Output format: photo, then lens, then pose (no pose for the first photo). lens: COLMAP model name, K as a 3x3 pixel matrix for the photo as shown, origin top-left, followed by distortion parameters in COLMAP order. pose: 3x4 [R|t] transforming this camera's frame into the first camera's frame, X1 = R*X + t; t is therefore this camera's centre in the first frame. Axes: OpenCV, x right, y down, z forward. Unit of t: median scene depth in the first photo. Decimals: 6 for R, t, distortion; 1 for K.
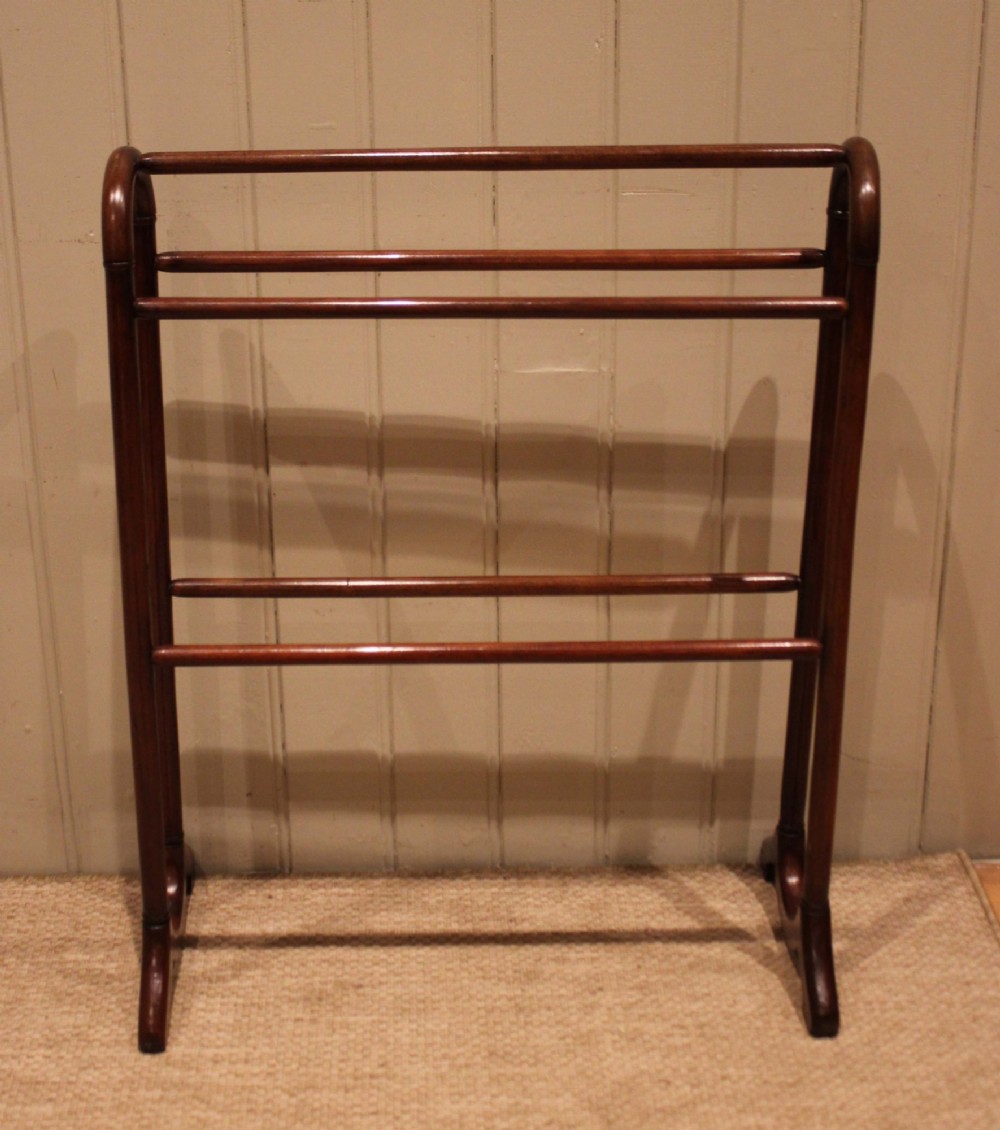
lens RADIAL K [[2018.1, 0, 421.1], [0, 2018.1, 441.6], [0, 0, 1]] dist [-0.009946, 0.000000]
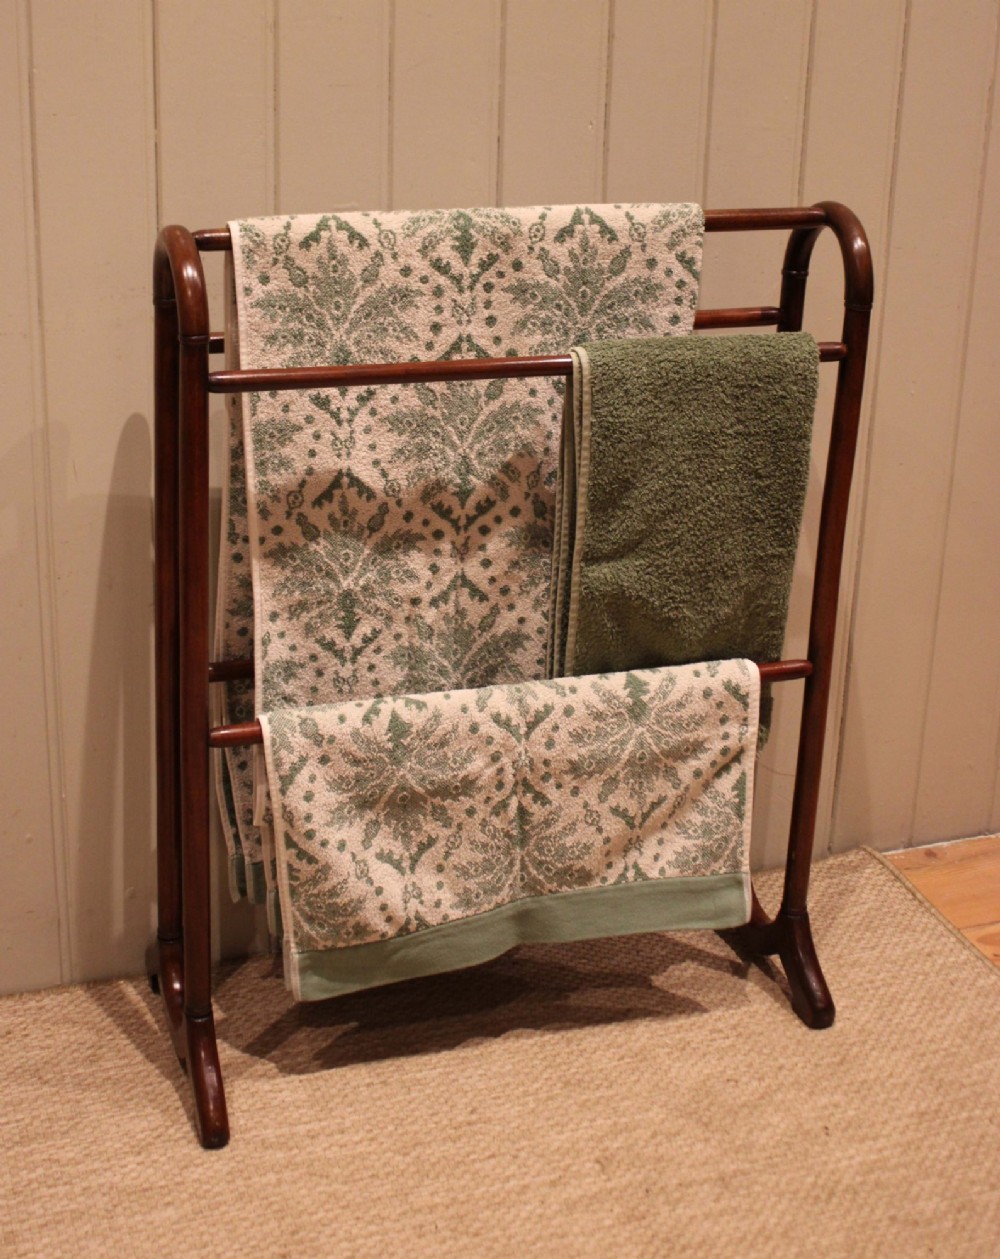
lens RADIAL K [[1832.2, 0, 428.4], [0, 1832.2, 482.5], [0, 0, 1]] dist [-0.009560, 0.000000]
pose [[0.949310, -0.064675, 0.307616, -0.297572], [0.082880, 0.995475, -0.046475, 0.031453], [-0.303218, 0.069614, 0.950375, 0.098183]]
